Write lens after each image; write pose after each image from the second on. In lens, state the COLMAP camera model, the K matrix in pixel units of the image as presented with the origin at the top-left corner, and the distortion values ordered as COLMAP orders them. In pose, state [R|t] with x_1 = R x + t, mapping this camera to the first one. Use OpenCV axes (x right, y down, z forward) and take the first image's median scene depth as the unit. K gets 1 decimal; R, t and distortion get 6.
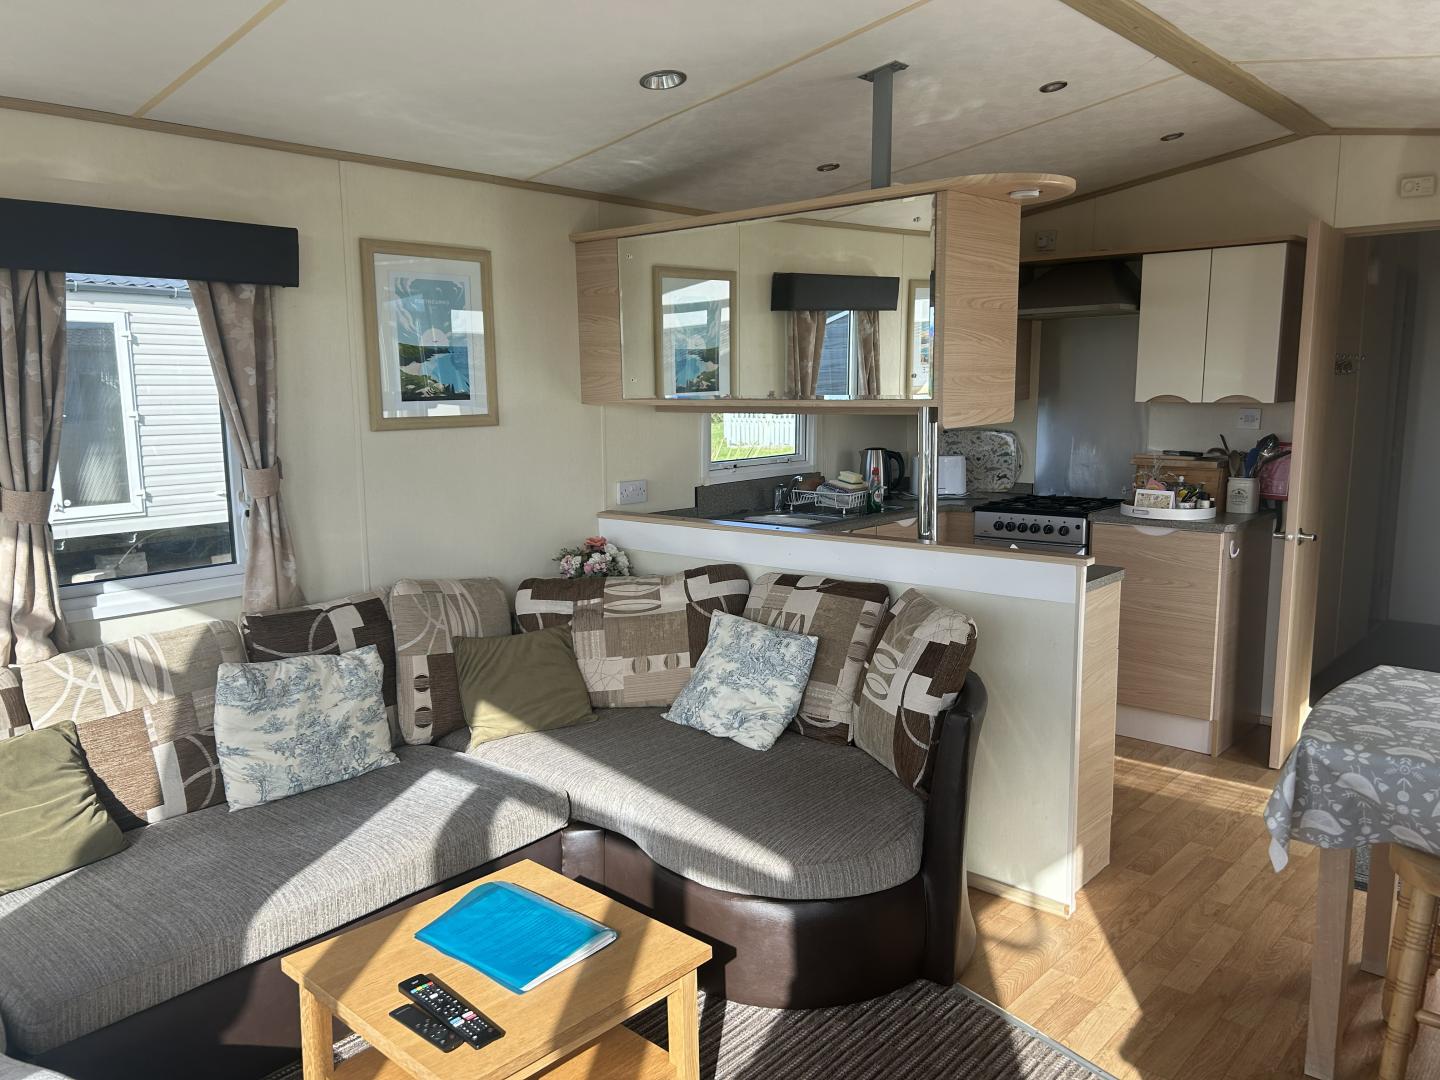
lens RADIAL K [[1080.4, 0, 709.0], [0, 1080.4, 544.3], [0, 0, 1]] dist [0.073035, -0.101268]
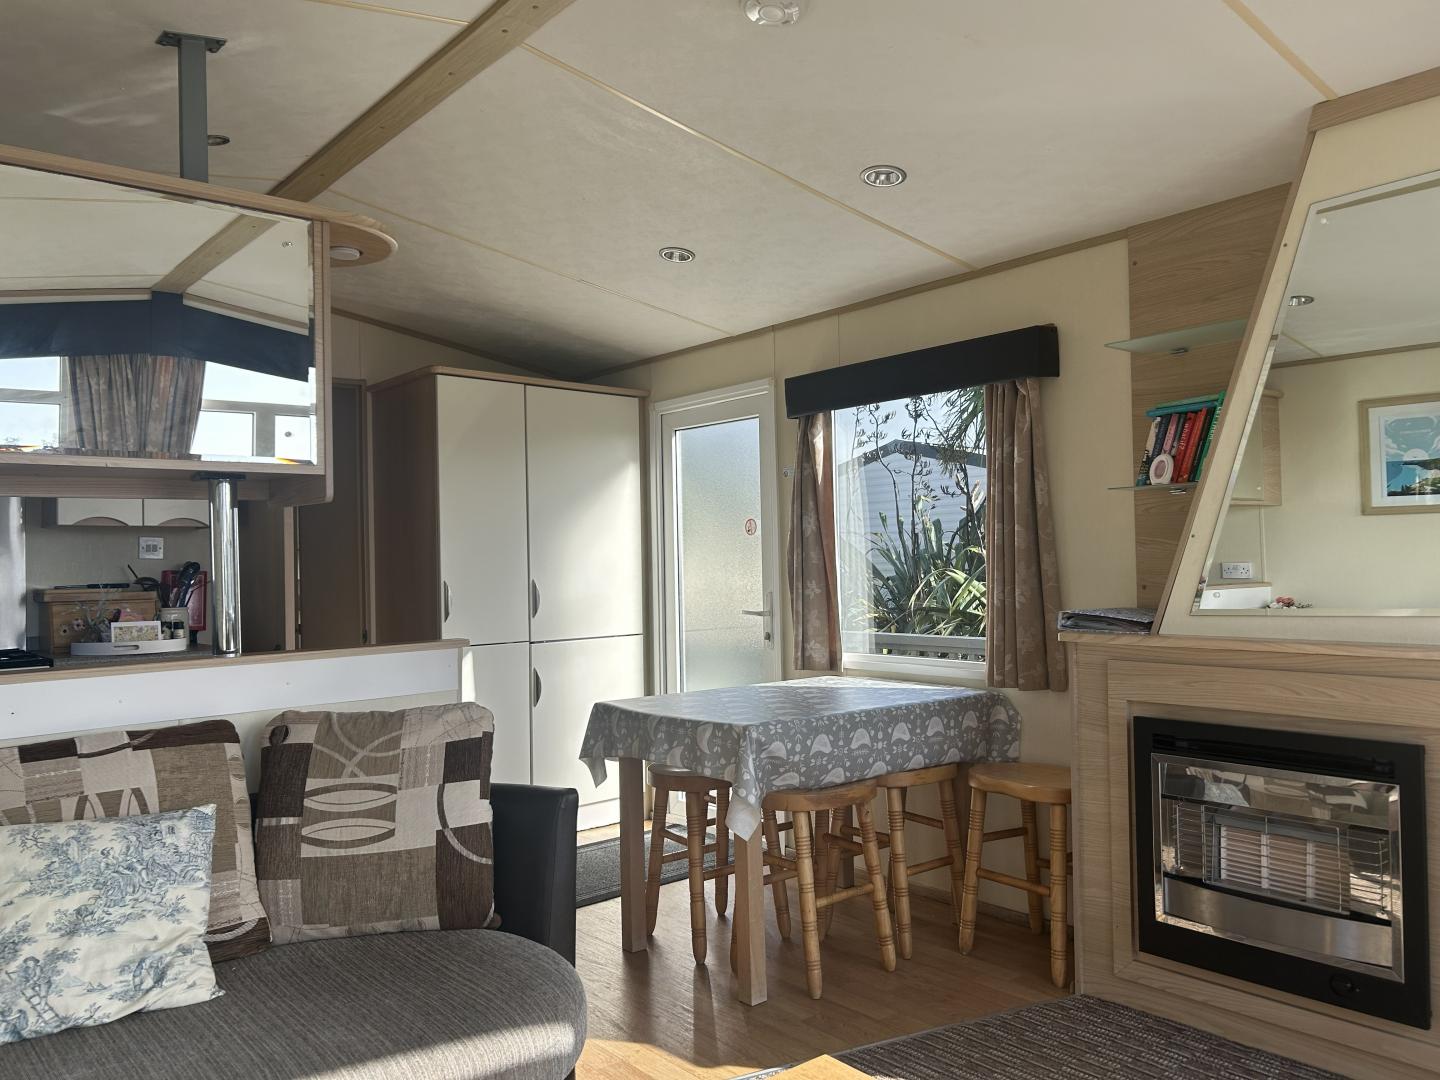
lens RADIAL K [[1080.4, 0, 709.0], [0, 1080.4, 544.3], [0, 0, 1]] dist [0.073035, -0.101268]
pose [[0.143141, 0.025902, 0.989363, -0.515461], [0.168127, 0.984491, -0.050099, 0.013306], [-0.975317, 0.173510, 0.136567, 0.571687]]
